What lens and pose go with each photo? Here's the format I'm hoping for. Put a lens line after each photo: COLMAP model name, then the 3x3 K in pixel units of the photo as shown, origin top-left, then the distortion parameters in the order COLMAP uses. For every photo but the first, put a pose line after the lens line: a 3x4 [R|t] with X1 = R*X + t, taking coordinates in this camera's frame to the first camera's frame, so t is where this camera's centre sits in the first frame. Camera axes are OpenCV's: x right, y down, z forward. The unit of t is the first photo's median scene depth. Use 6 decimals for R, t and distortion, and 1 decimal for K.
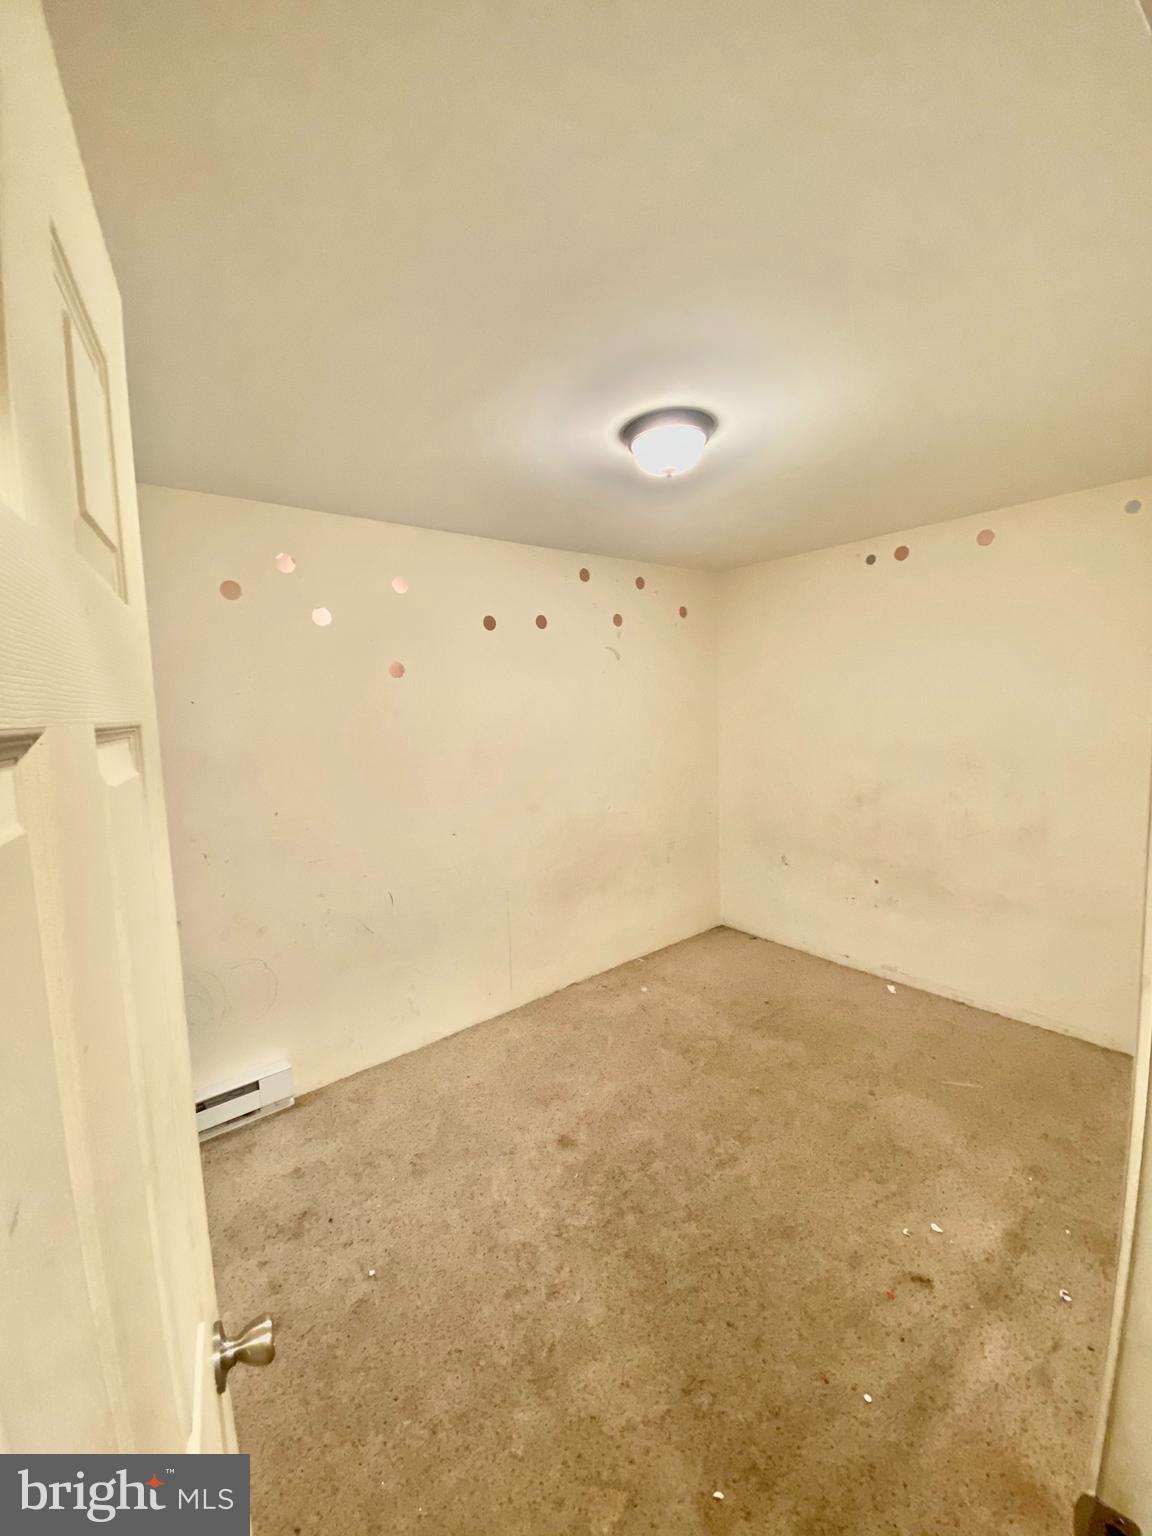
lens RADIAL K [[620.1, 0, 575.5], [0, 620.1, 775.8], [0, 0, 1]] dist [0.024486, -0.022741]
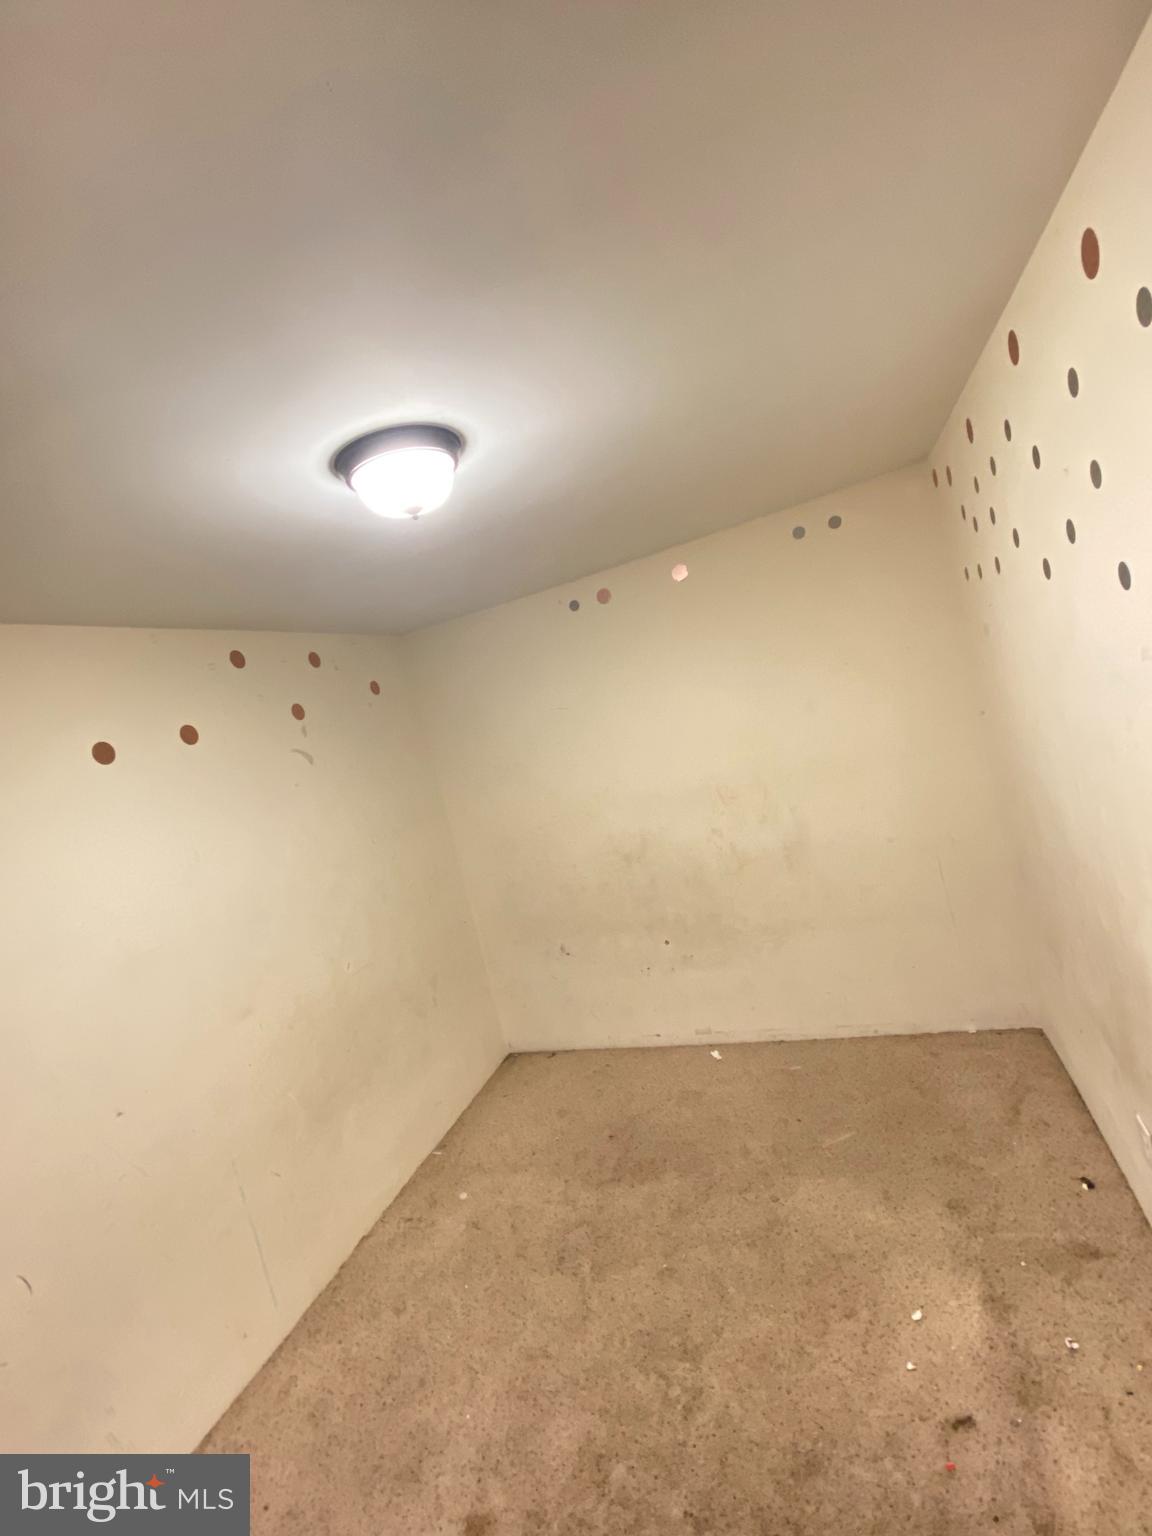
lens RADIAL K [[700.5, 0, 570.8], [0, 700.5, 765.0], [0, 0, 1]] dist [0.011882, -0.017260]
pose [[0.843688, -0.206616, 0.495480, -0.116576], [0.262514, 0.963875, -0.045064, -0.096230], [-0.468270, 0.168090, 0.867450, 0.201040]]
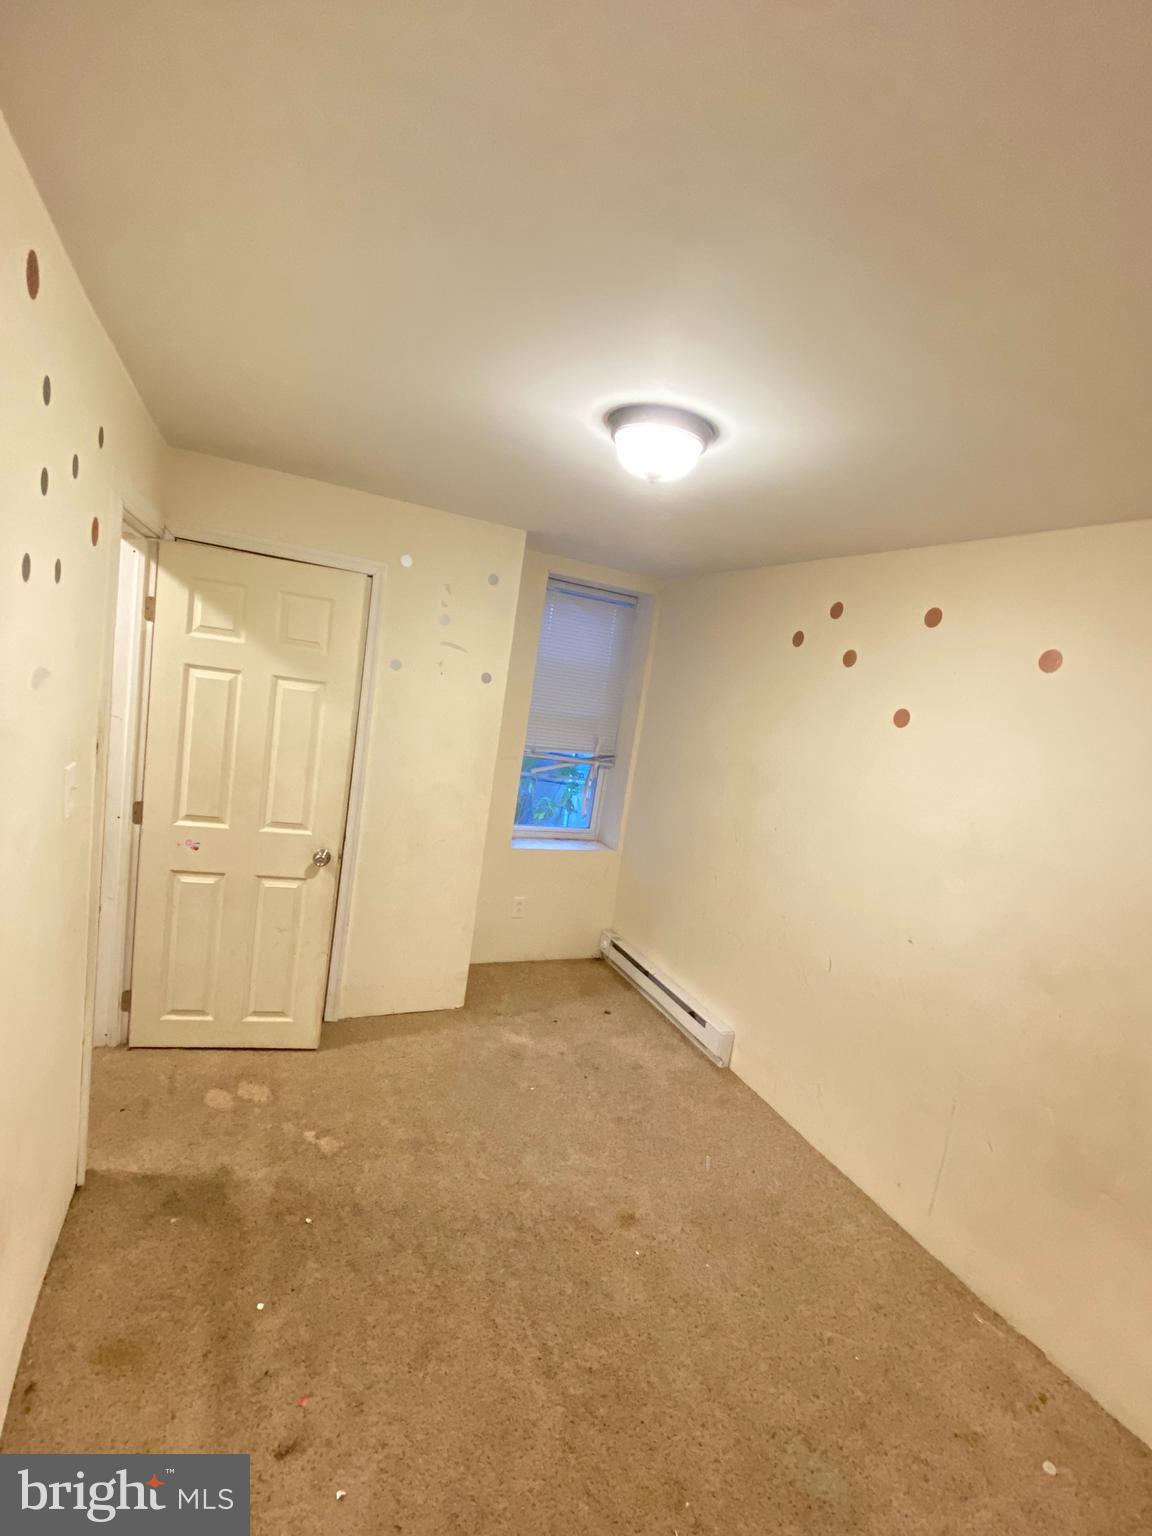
lens RADIAL K [[700.5, 0, 570.8], [0, 700.5, 765.0], [0, 0, 1]] dist [0.011882, -0.017260]
pose [[-0.256625, 0.122344, -0.958736, 0.845887], [-0.244264, 0.951545, 0.186808, -0.198680], [0.935136, 0.282124, -0.214306, 0.894248]]
